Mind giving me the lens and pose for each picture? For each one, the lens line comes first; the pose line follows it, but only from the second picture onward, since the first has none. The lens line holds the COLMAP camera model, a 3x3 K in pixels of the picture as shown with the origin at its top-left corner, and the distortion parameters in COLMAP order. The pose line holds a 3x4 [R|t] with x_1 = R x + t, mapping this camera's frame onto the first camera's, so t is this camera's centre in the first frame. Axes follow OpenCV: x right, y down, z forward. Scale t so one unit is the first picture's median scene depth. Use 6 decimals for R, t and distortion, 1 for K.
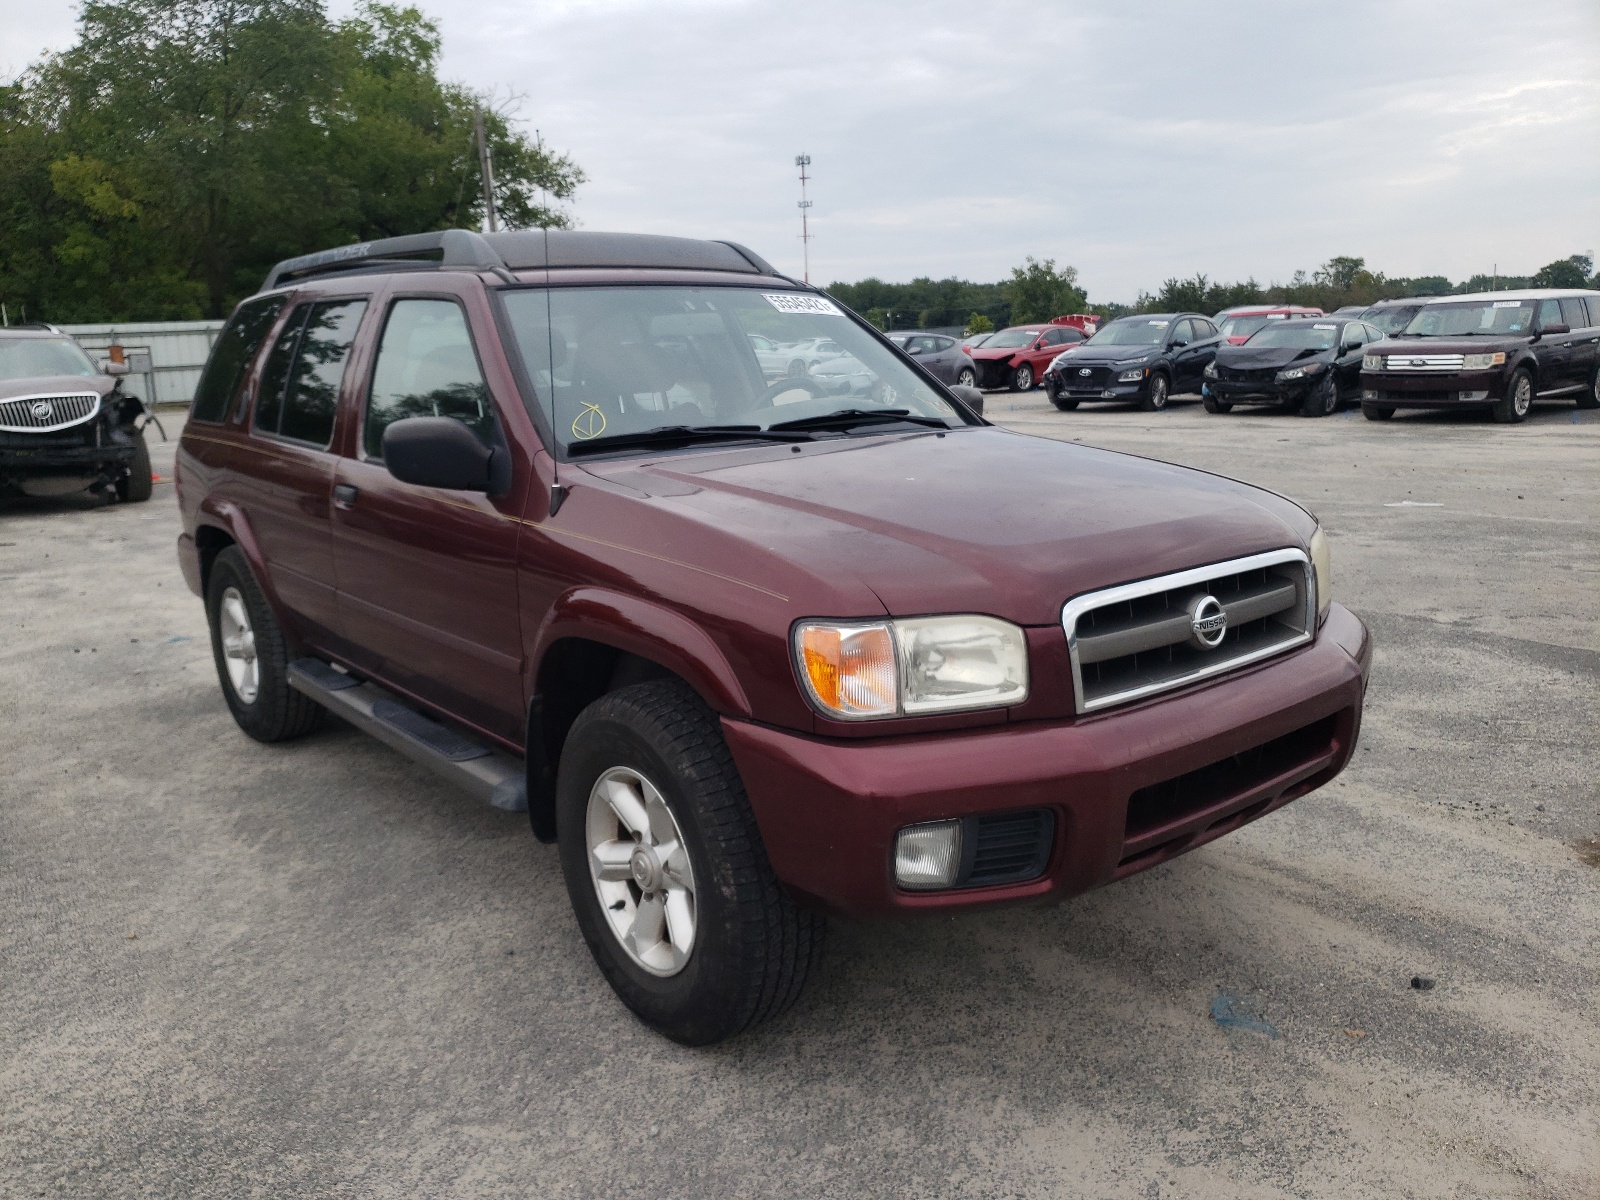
lens RADIAL K [[1283.1, 0, 803.3], [0, 1283.1, 596.9], [0, 0, 1]] dist [0.037050, 0.003564]
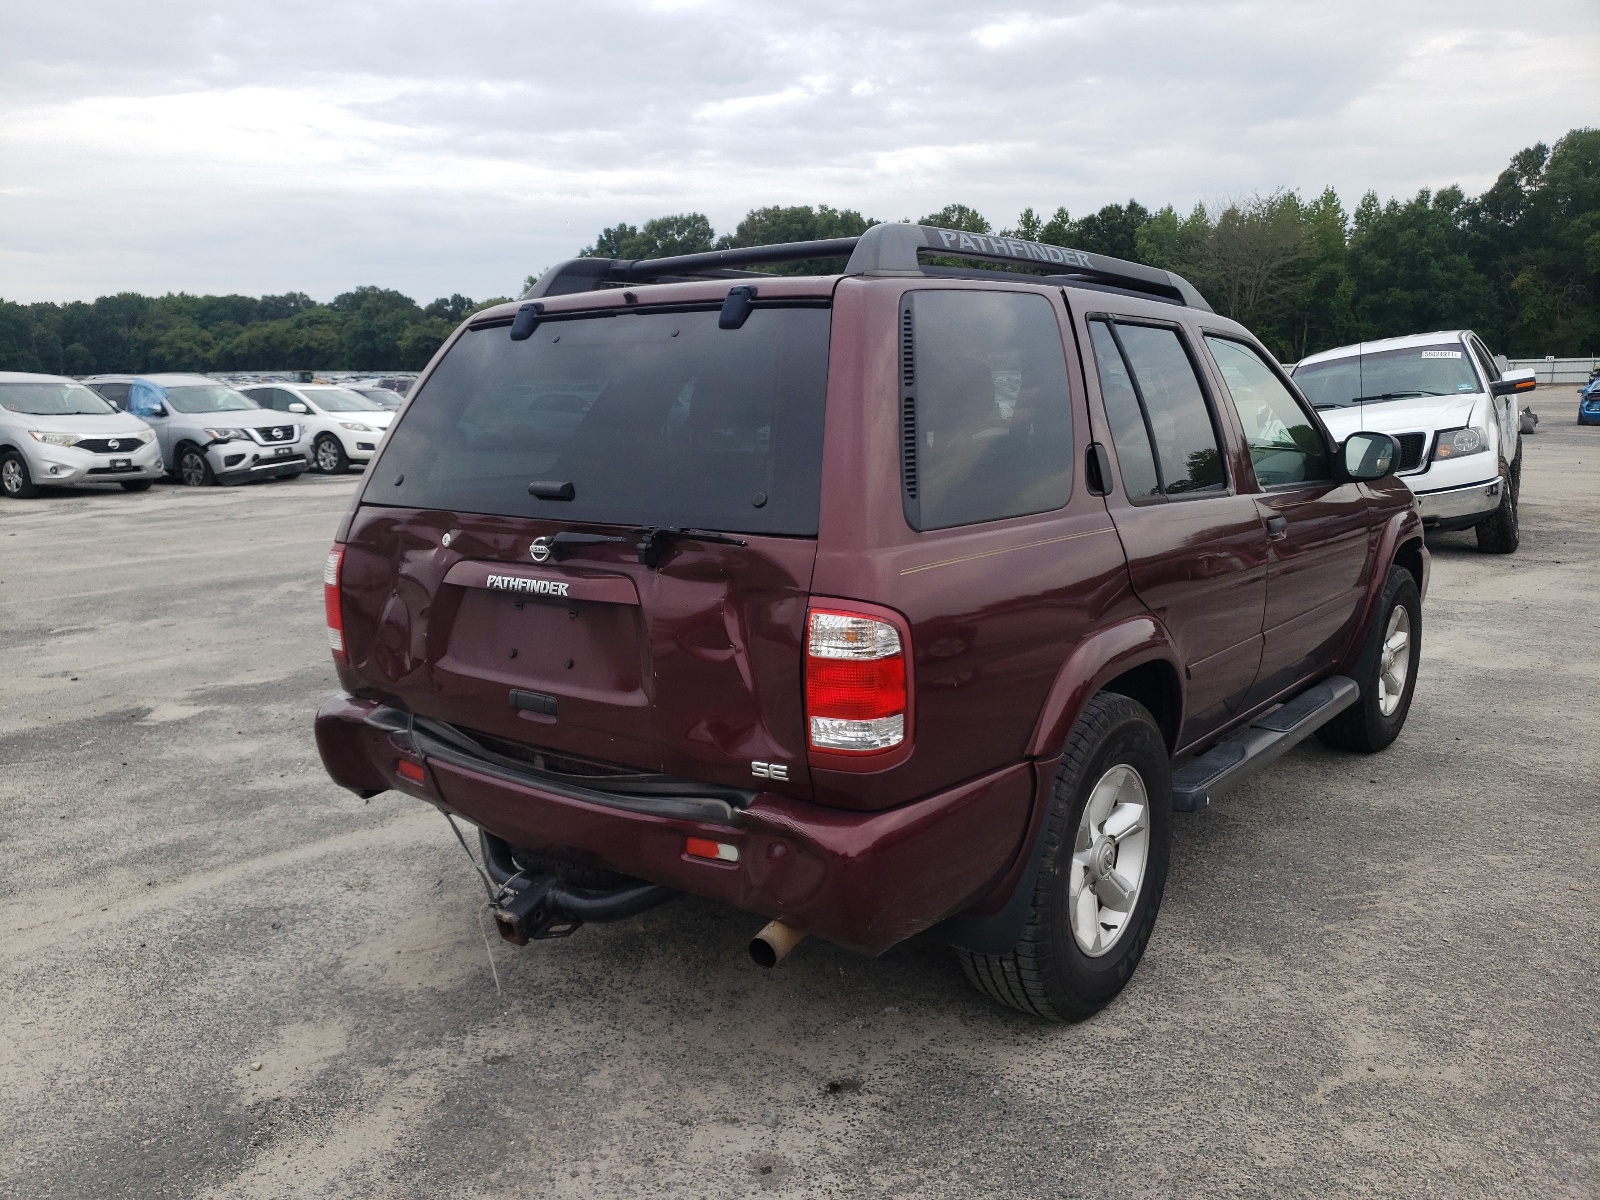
lens RADIAL K [[1283.1, 0, 785.4], [0, 1283.1, 607.4], [0, 0, 1]] dist [0.037050, 0.003564]
pose [[-0.241069, -0.125661, 0.962338, -1.105231], [0.208179, 0.961805, 0.177741, -0.234887], [-0.947917, 0.243186, -0.205701, 1.440048]]
